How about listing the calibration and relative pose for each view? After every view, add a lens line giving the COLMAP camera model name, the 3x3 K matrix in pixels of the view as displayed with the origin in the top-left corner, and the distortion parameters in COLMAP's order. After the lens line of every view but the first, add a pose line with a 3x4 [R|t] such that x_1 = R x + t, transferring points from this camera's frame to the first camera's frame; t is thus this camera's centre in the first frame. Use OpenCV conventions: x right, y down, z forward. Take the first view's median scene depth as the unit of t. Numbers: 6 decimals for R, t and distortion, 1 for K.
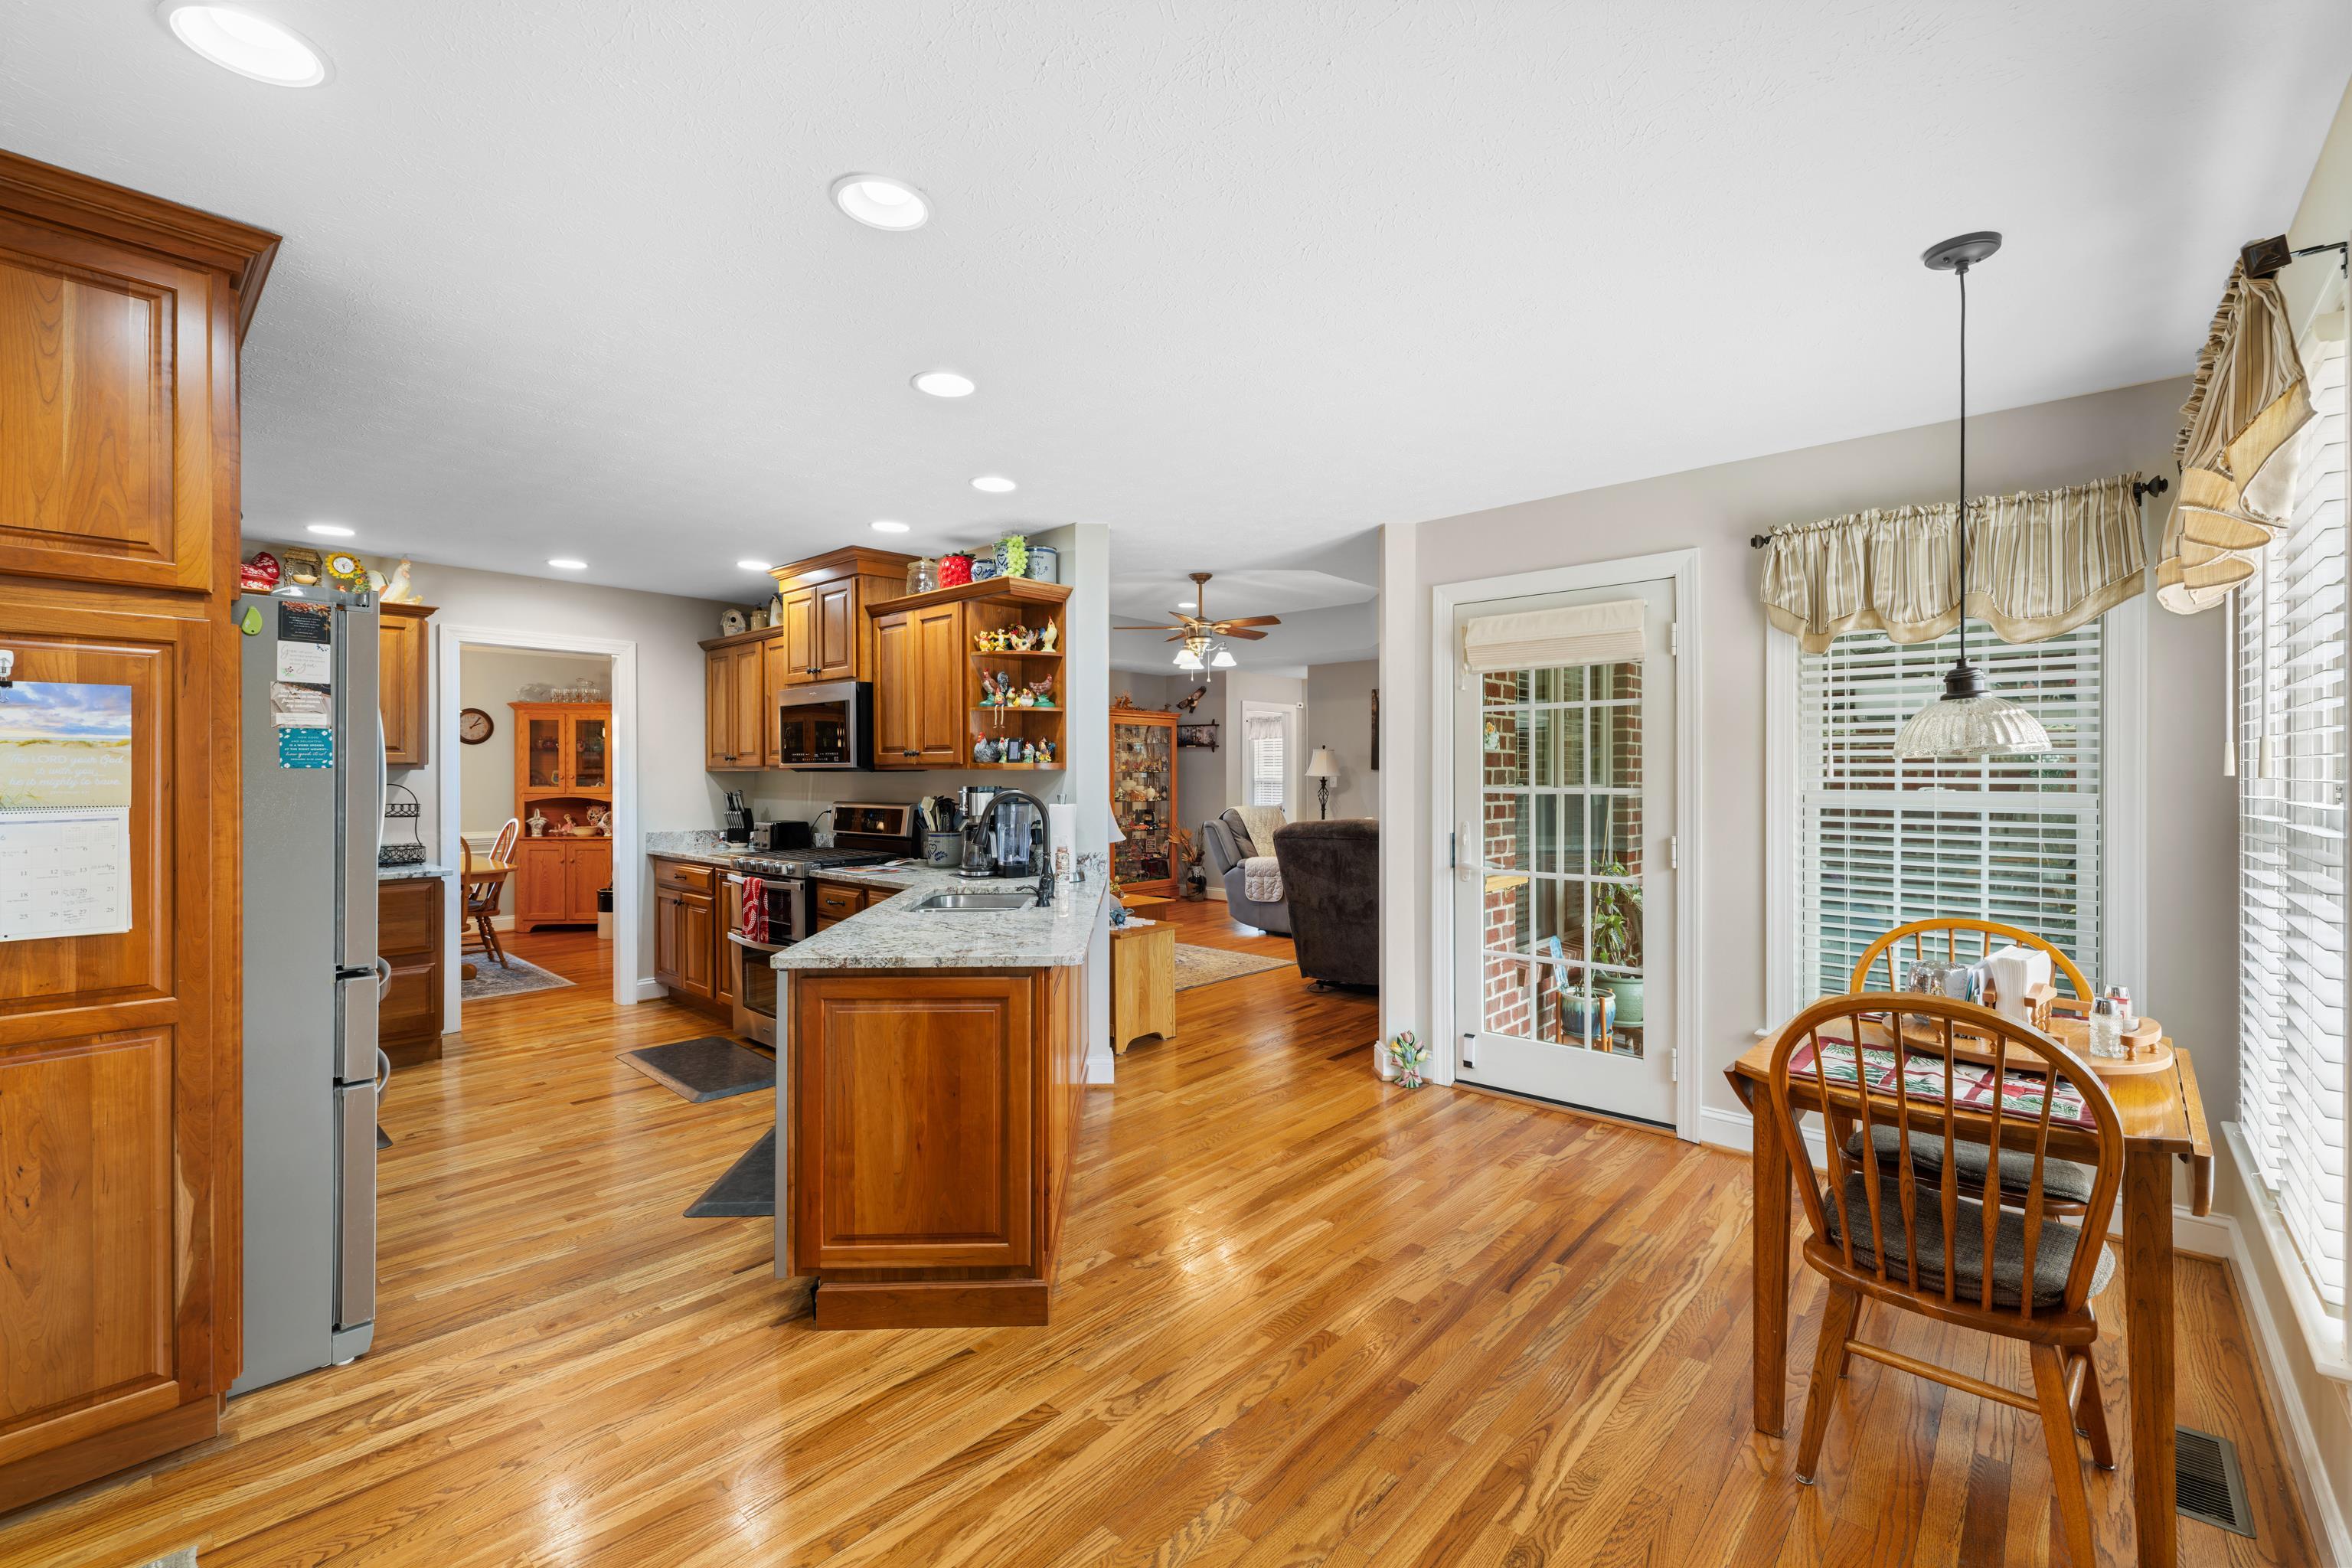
lens RADIAL K [[988.3, 0, 1177.7], [0, 988.3, 775.5], [0, 0, 1]] dist [0.002715, -0.000196]
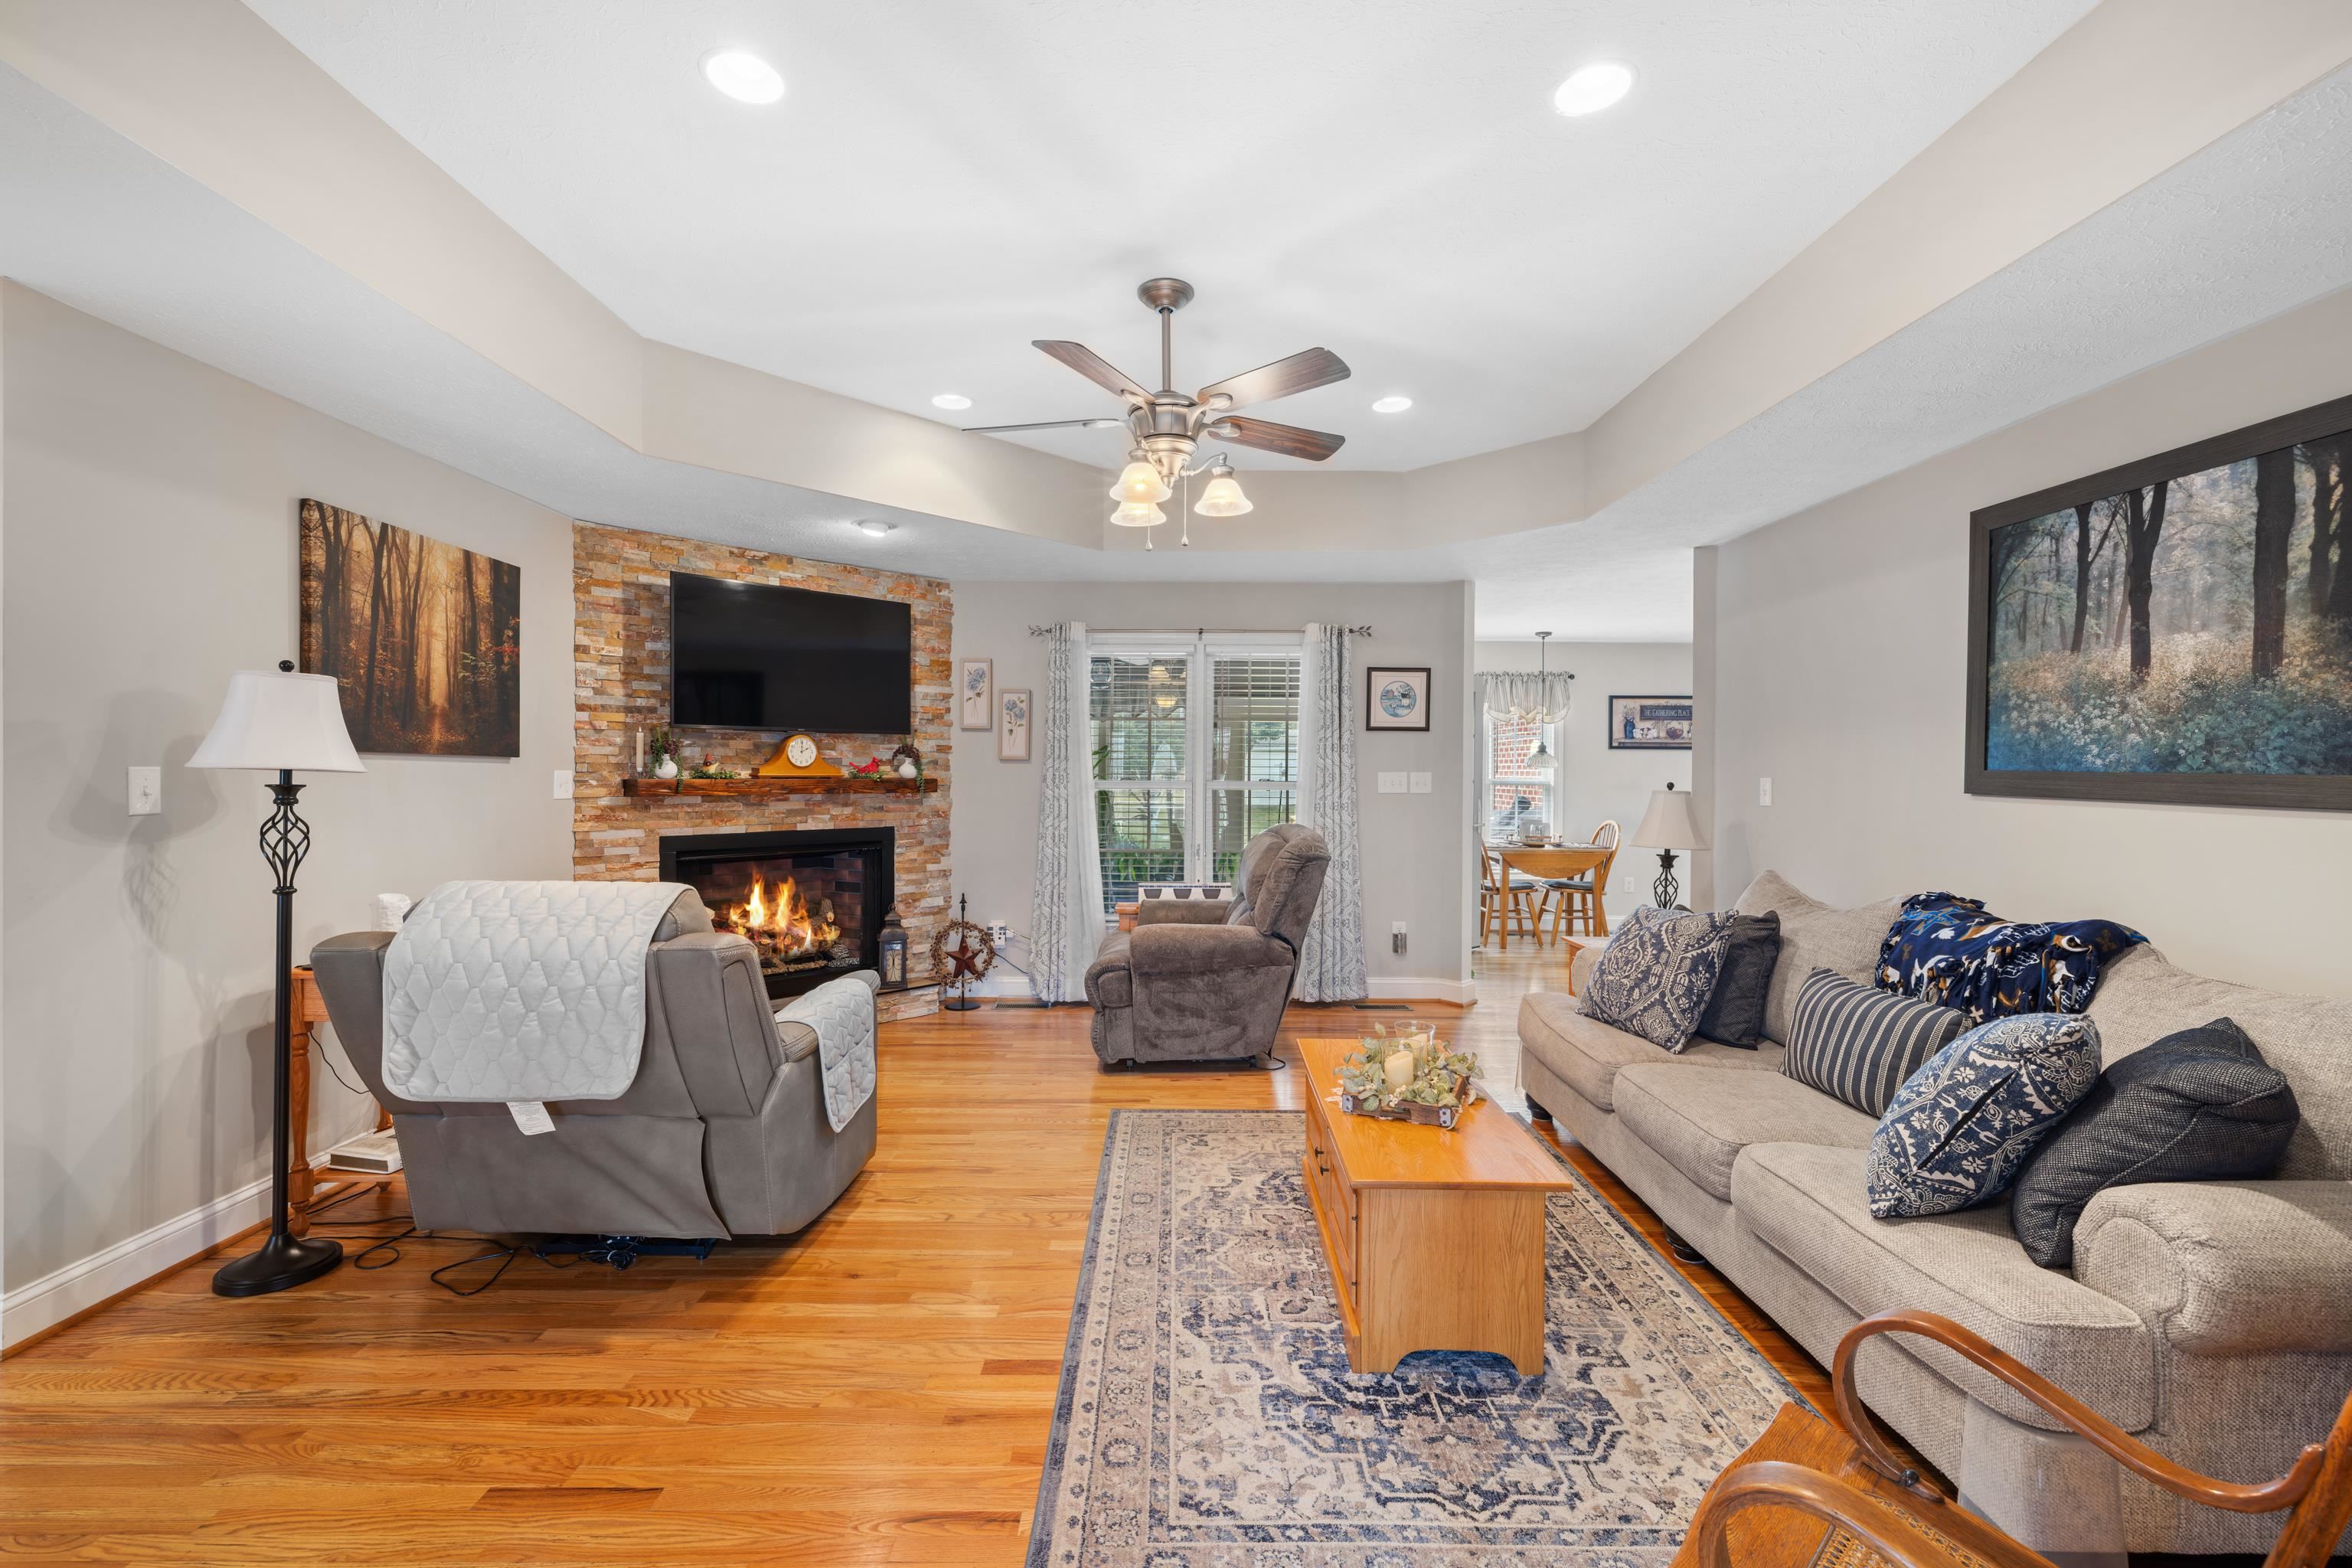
lens RADIAL K [[988.3, 0, 1177.7], [0, 988.3, 775.5], [0, 0, 1]] dist [0.002715, -0.000196]
pose [[-0.677905, -0.006522, 0.735121, -0.442688], [-0.004143, 0.999979, 0.005051, -0.001360], [-0.735138, 0.000378, -0.677918, 1.960210]]
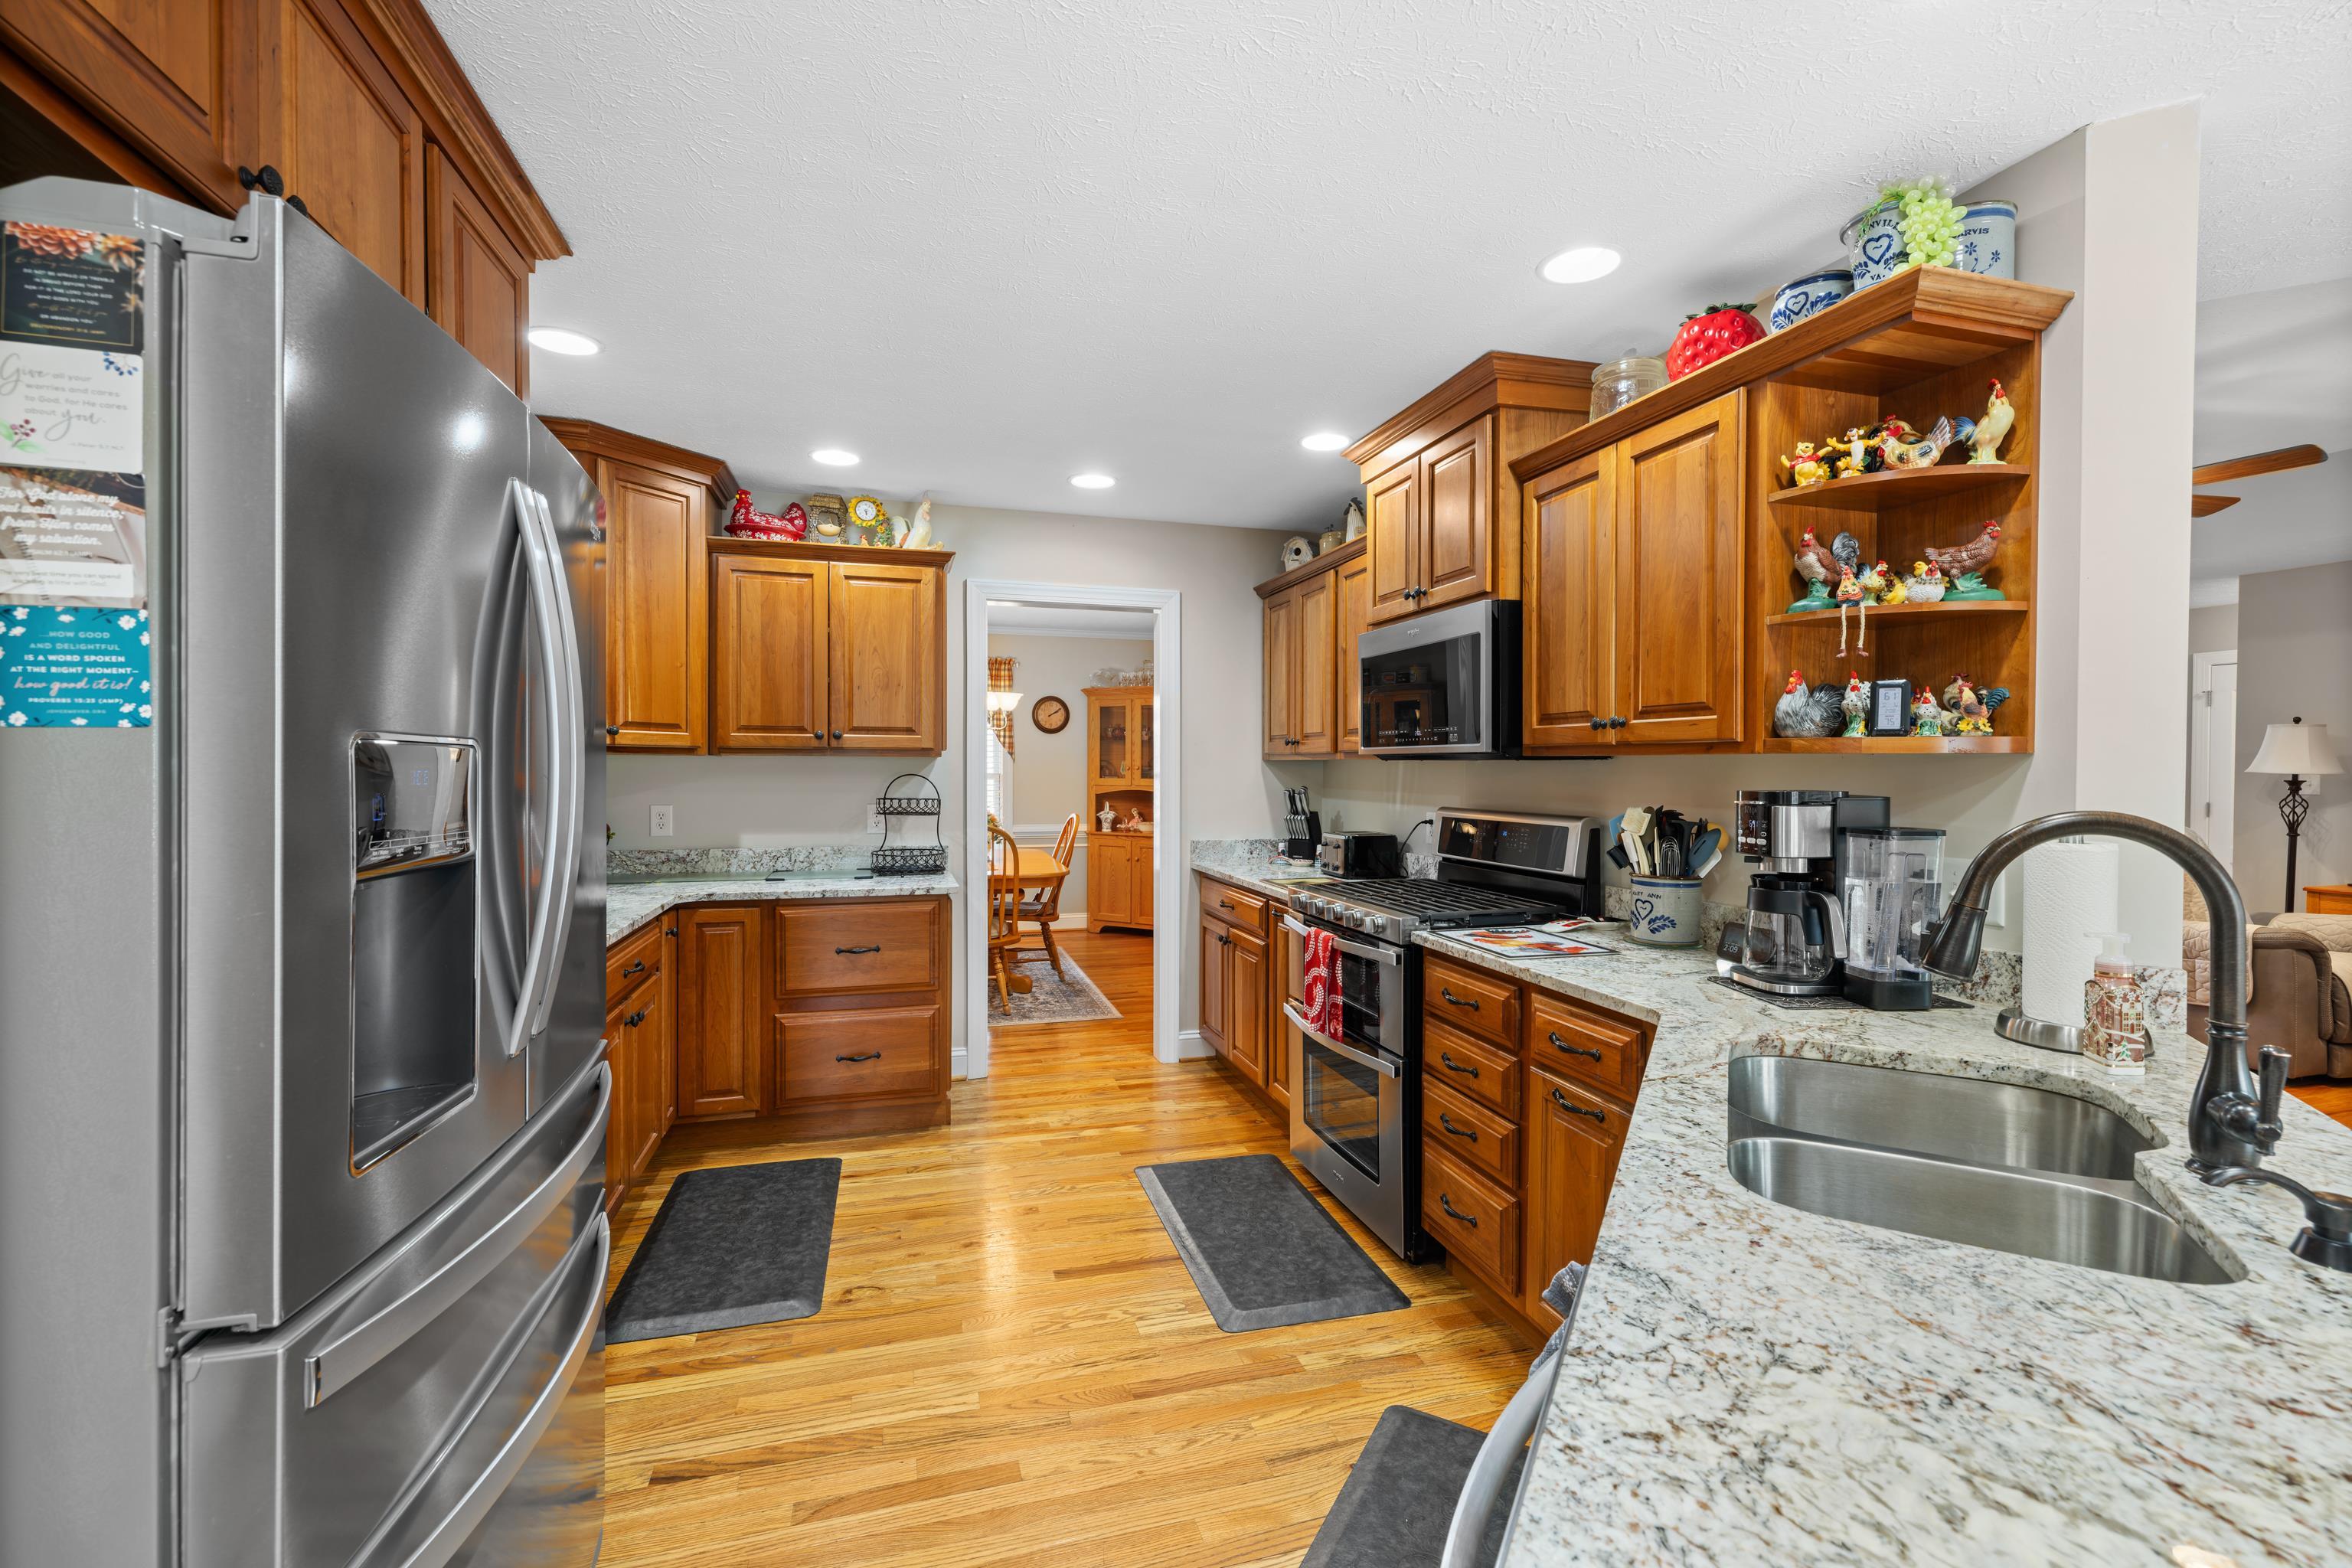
lens RADIAL K [[984.8, 0, 1173.2], [0, 984.8, 780.9], [0, 0, 1]] dist [-0.000035, -0.000462]
pose [[0.850066, 0.011883, -0.526541, -0.179379], [-0.005677, 0.999894, 0.013400, 0.001881], [0.526645, -0.008402, 0.850044, 0.417917]]
